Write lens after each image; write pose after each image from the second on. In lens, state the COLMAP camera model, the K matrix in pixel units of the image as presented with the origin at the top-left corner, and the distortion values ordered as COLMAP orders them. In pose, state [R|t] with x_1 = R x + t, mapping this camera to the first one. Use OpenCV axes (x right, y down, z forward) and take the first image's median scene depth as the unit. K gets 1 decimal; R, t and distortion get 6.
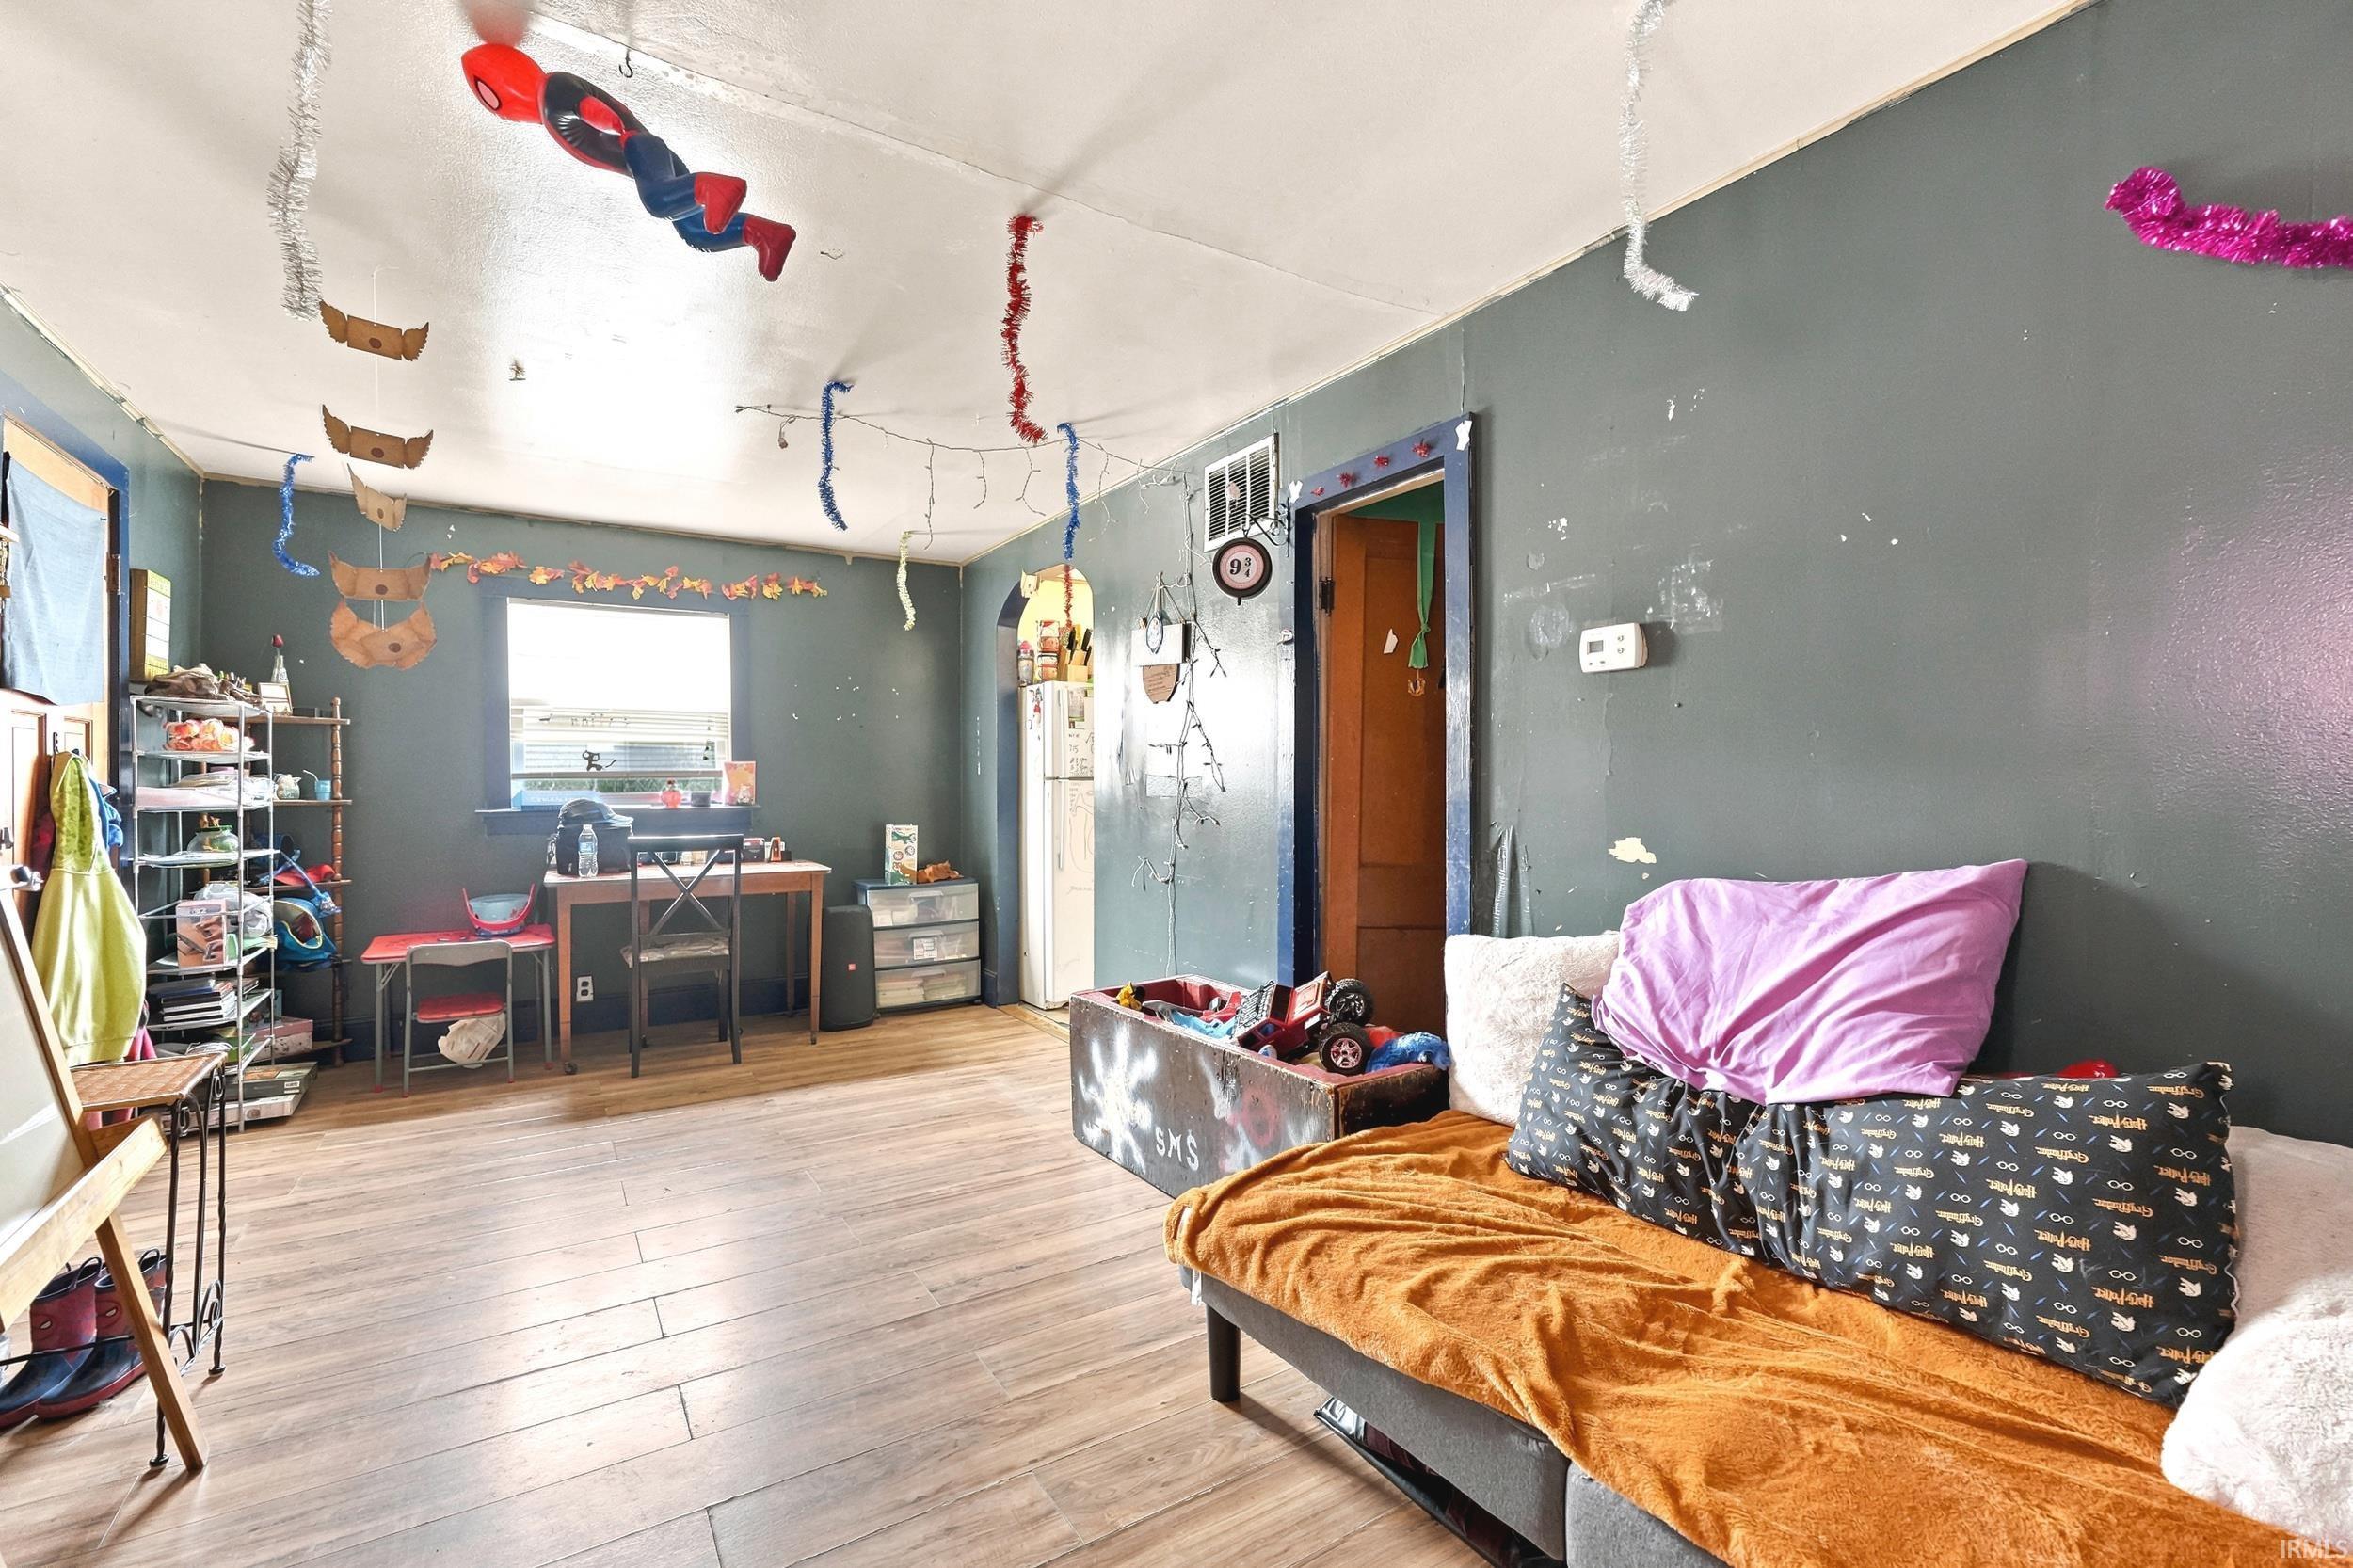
lens RADIAL K [[1010.5, 0, 1175.0], [0, 1010.5, 779.7], [0, 0, 1]] dist [-0.000556, 0.001119]
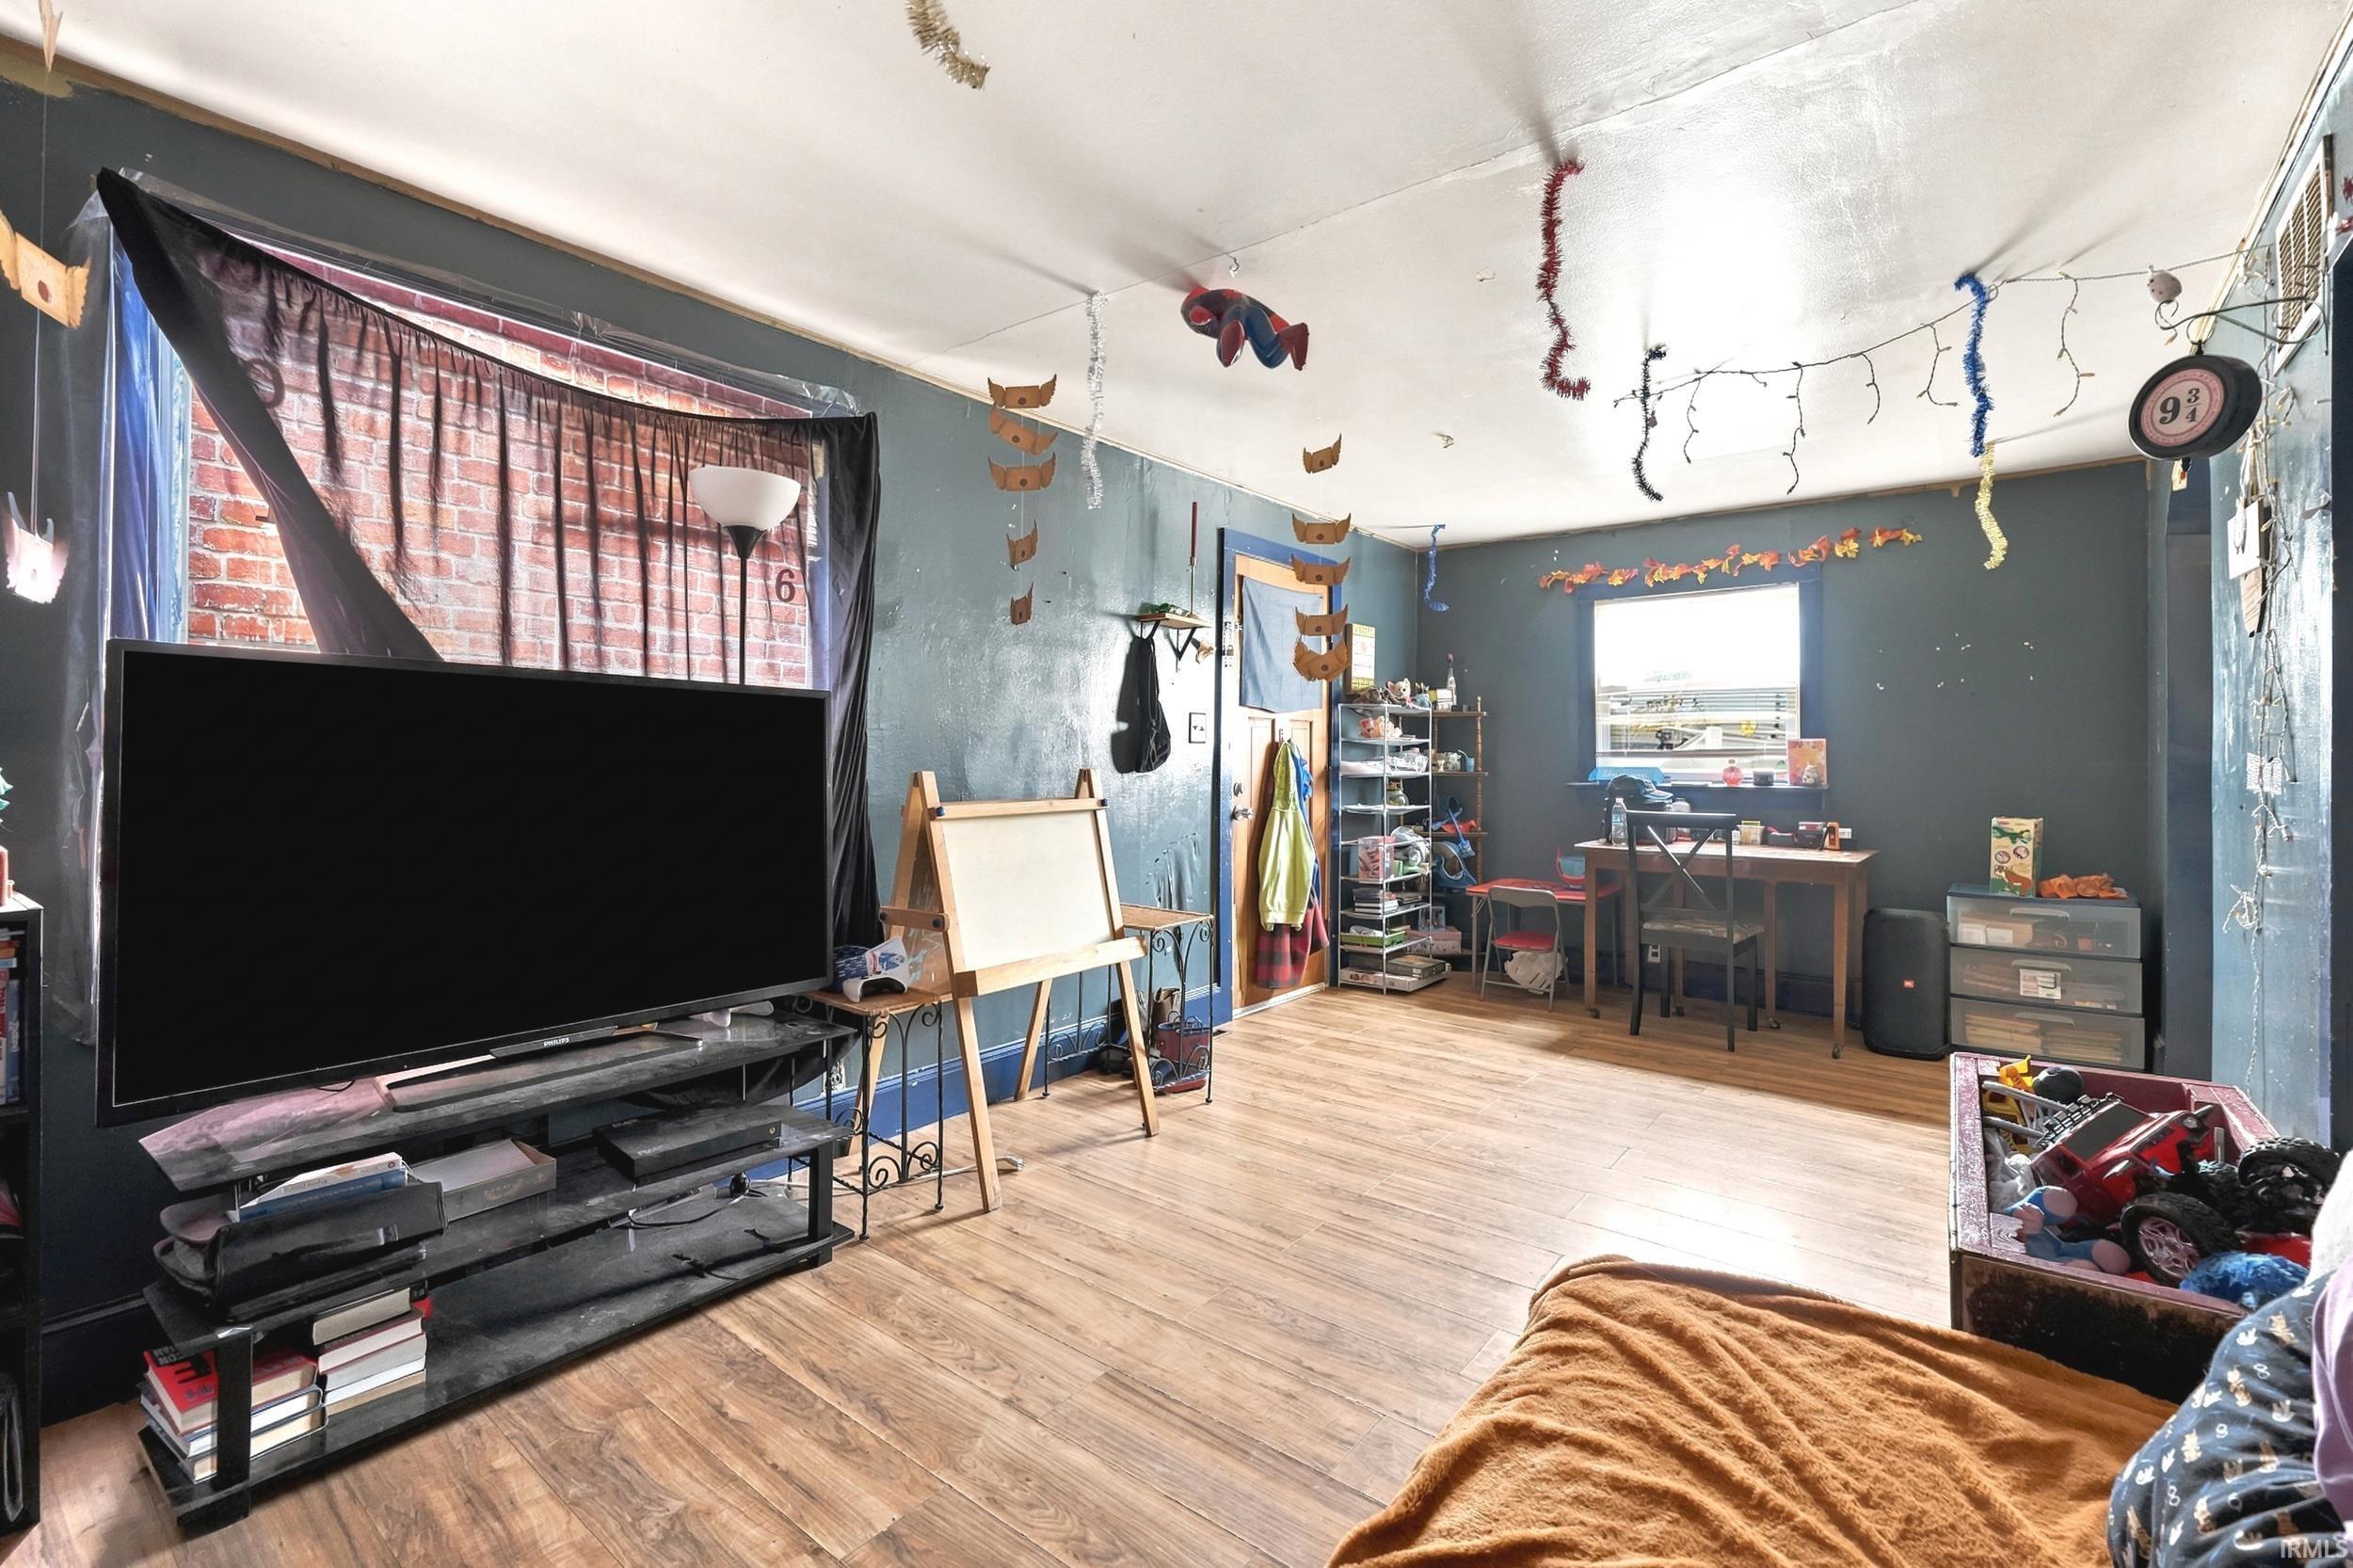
lens RADIAL K [[1010.5, 0, 1175.5], [0, 1010.5, 747.0], [0, 0, 1]] dist [-0.000556, 0.001119]
pose [[0.342144, -0.005270, -0.939633, 0.306567], [-0.005000, 0.999960, -0.007429, -0.001371], [0.939634, 0.007240, 0.342104, 0.169817]]
